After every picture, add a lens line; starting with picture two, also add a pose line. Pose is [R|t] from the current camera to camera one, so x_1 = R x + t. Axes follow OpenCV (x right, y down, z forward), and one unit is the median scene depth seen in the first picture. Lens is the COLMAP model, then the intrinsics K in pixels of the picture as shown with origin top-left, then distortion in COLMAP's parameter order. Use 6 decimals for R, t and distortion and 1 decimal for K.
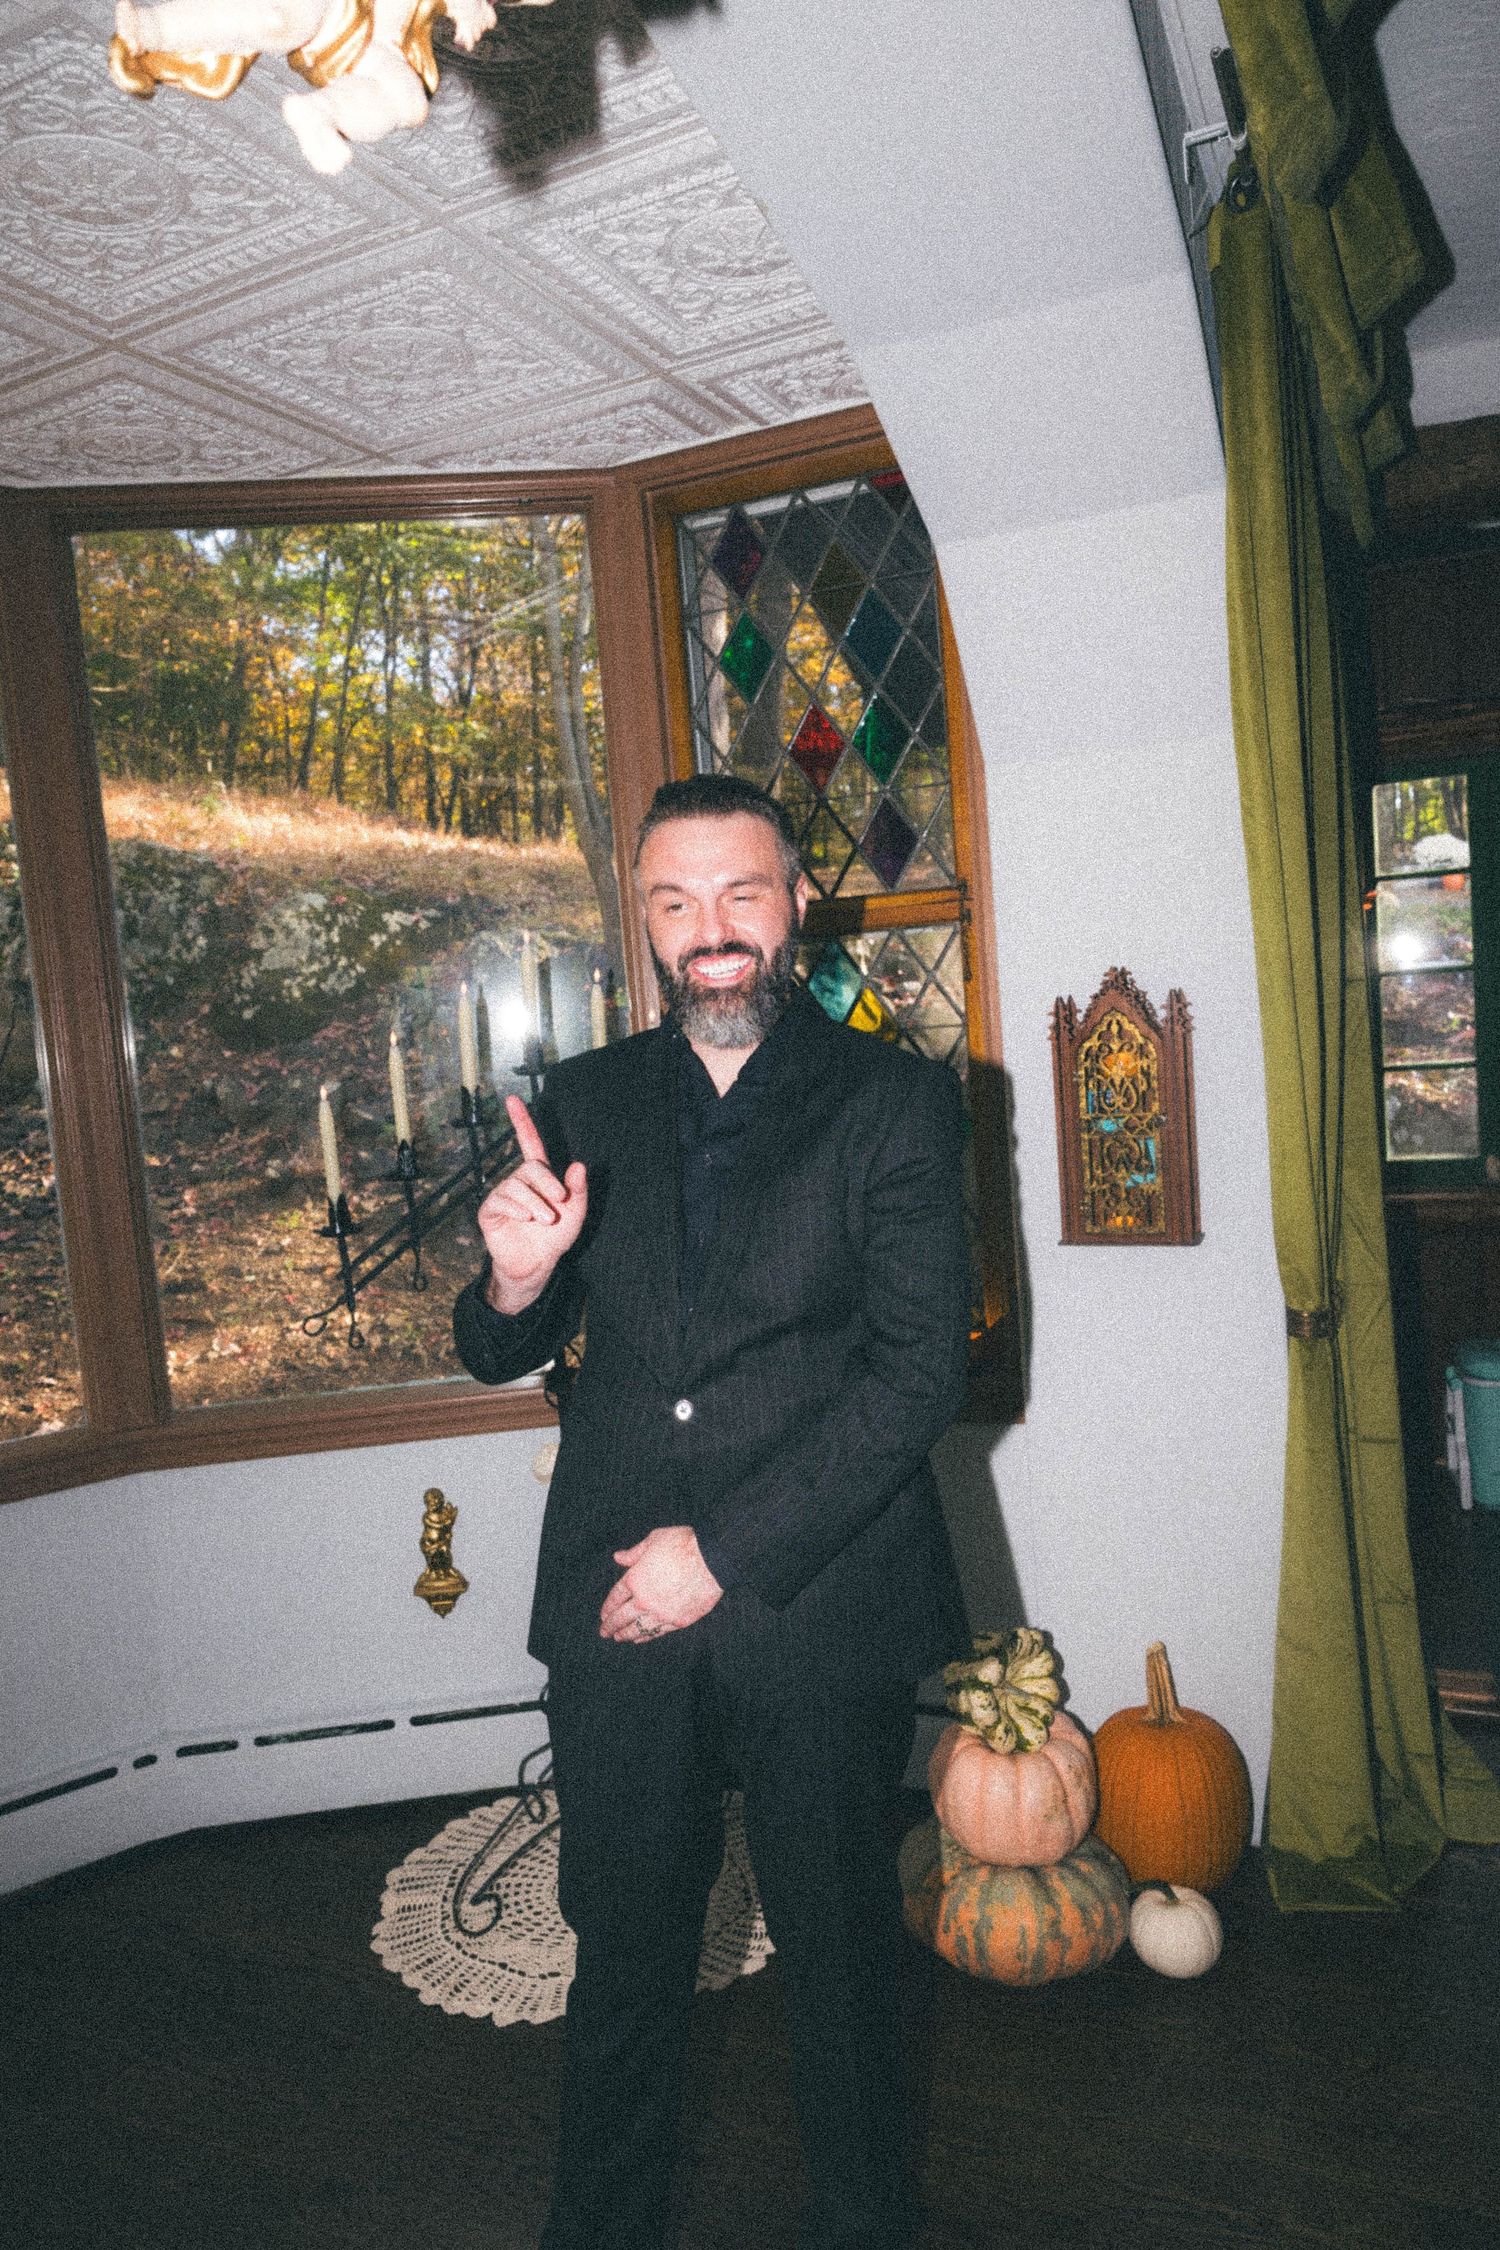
lens RADIAL K [[1510.7, 0, 746.4], [0, 1510.7, 1123.8], [0, 0, 1]] dist [0.003053, 0.001199]
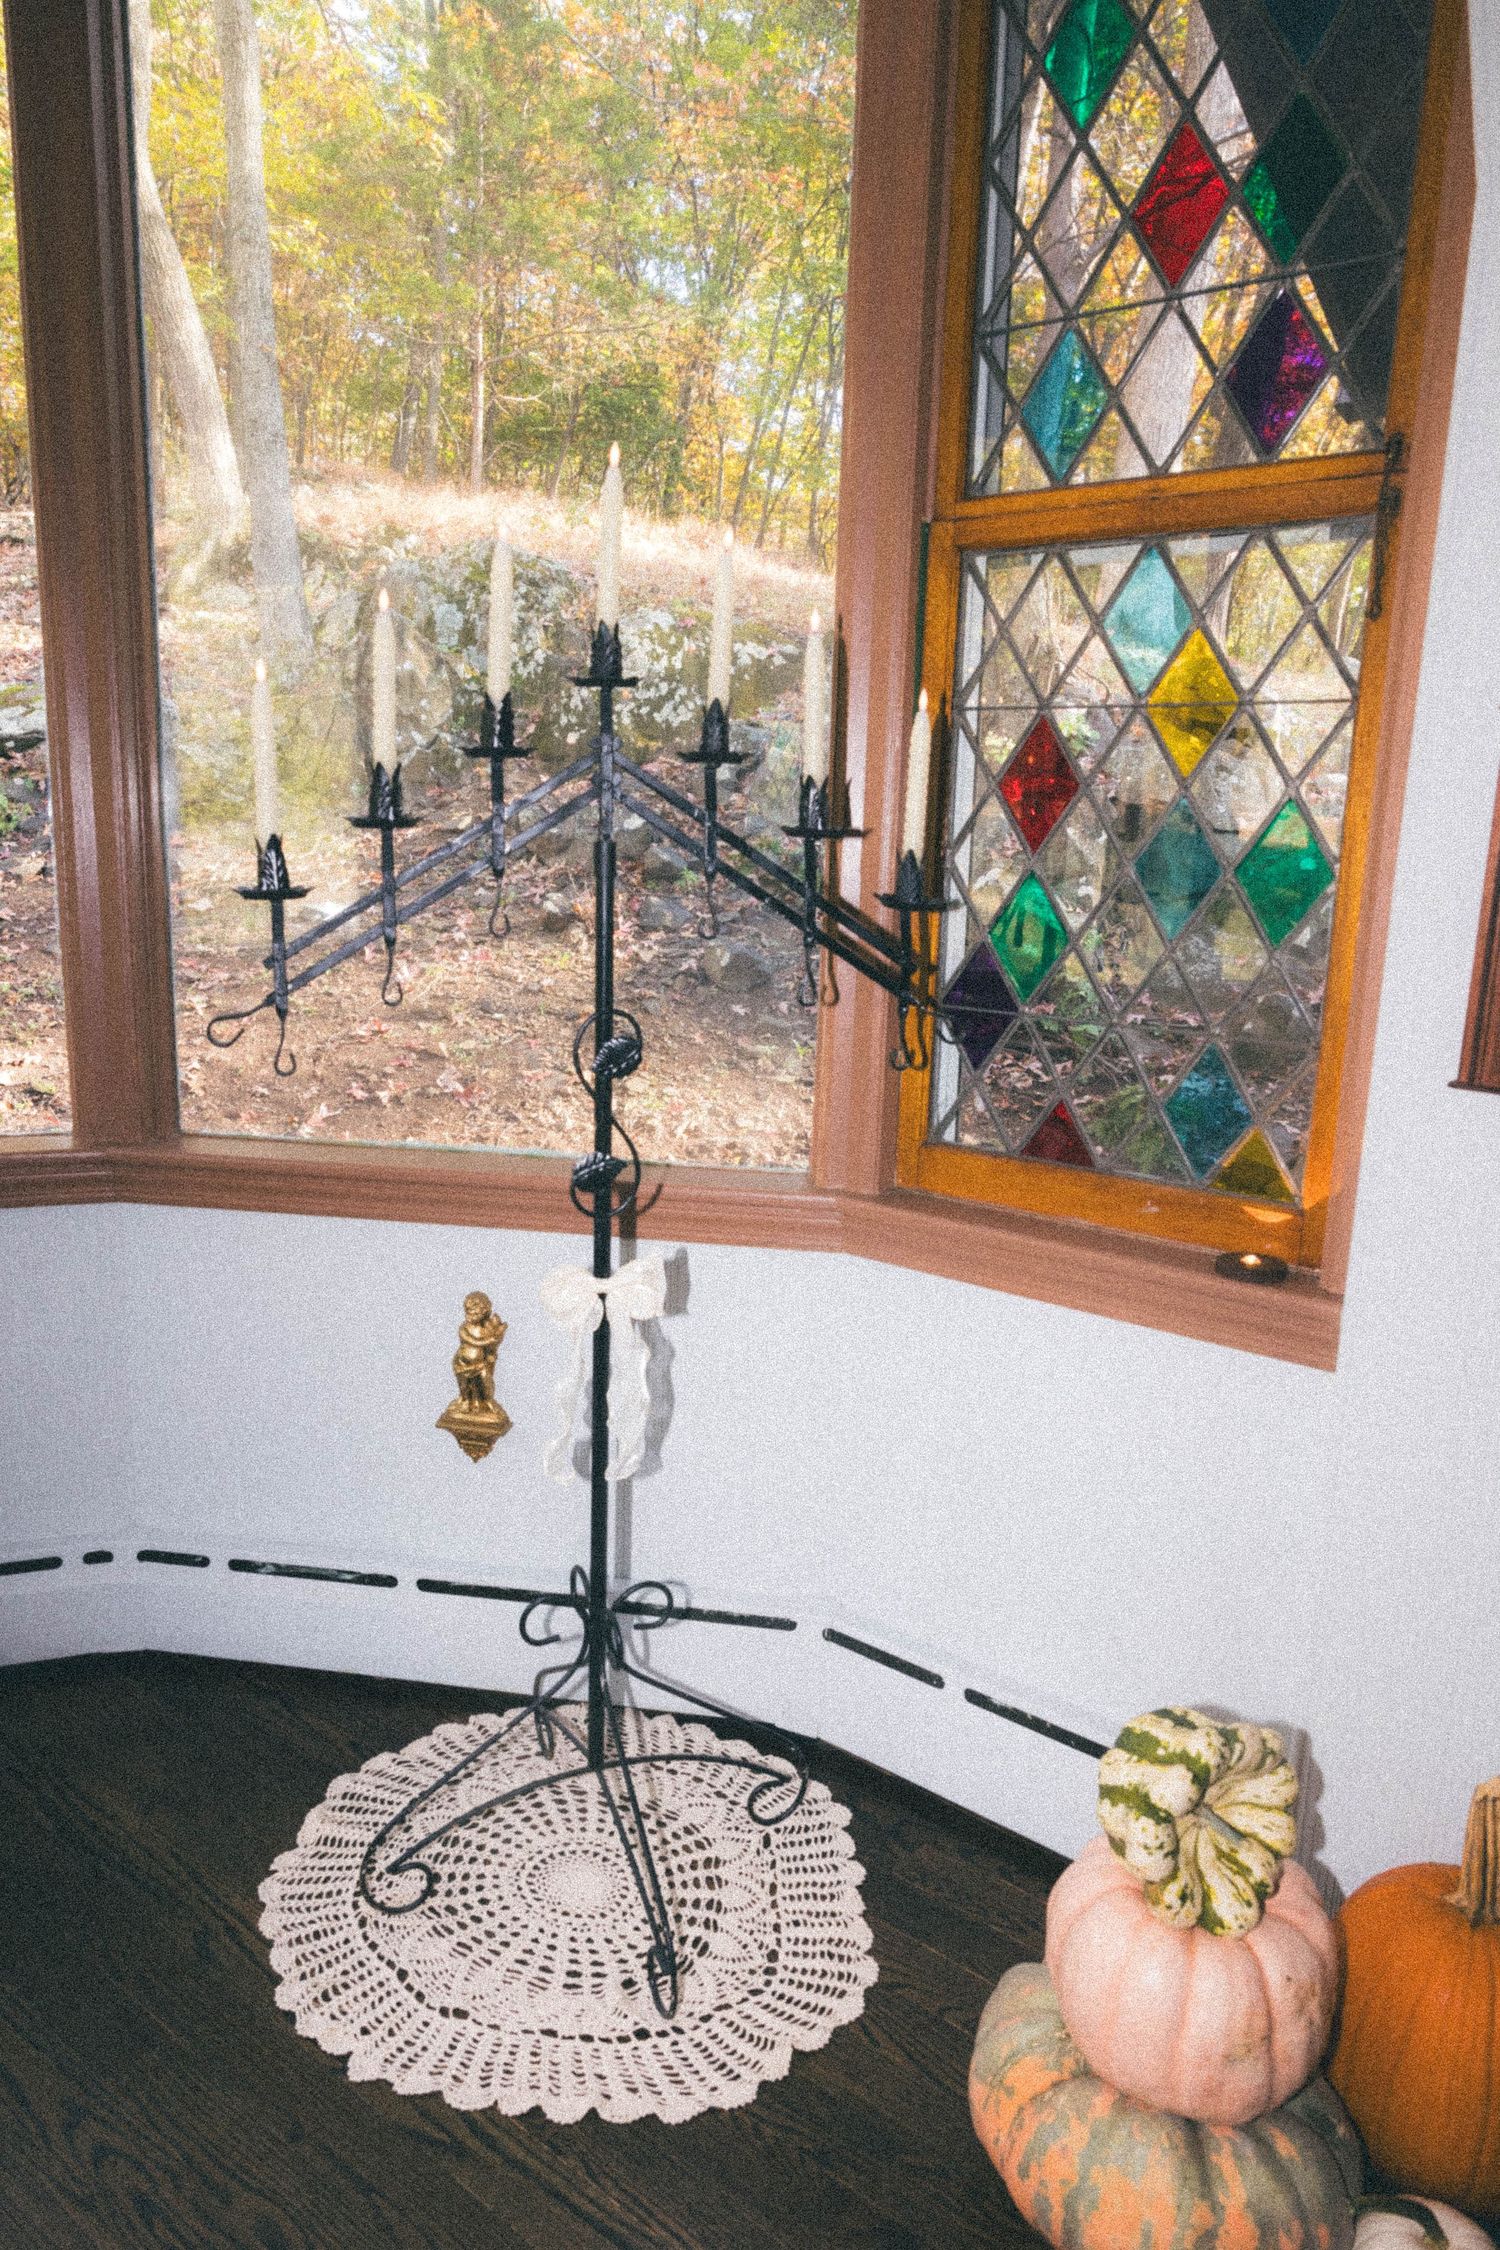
lens RADIAL K [[1510.7, 0, 749.5], [0, 1510.7, 1127.9], [0, 0, 1]] dist [0.003053, 0.001199]
pose [[0.957872, 0.158801, -0.239298, 0.084013], [-0.127046, 0.981560, 0.142828, 0.042611], [0.257566, -0.106409, 0.960384, 0.347683]]
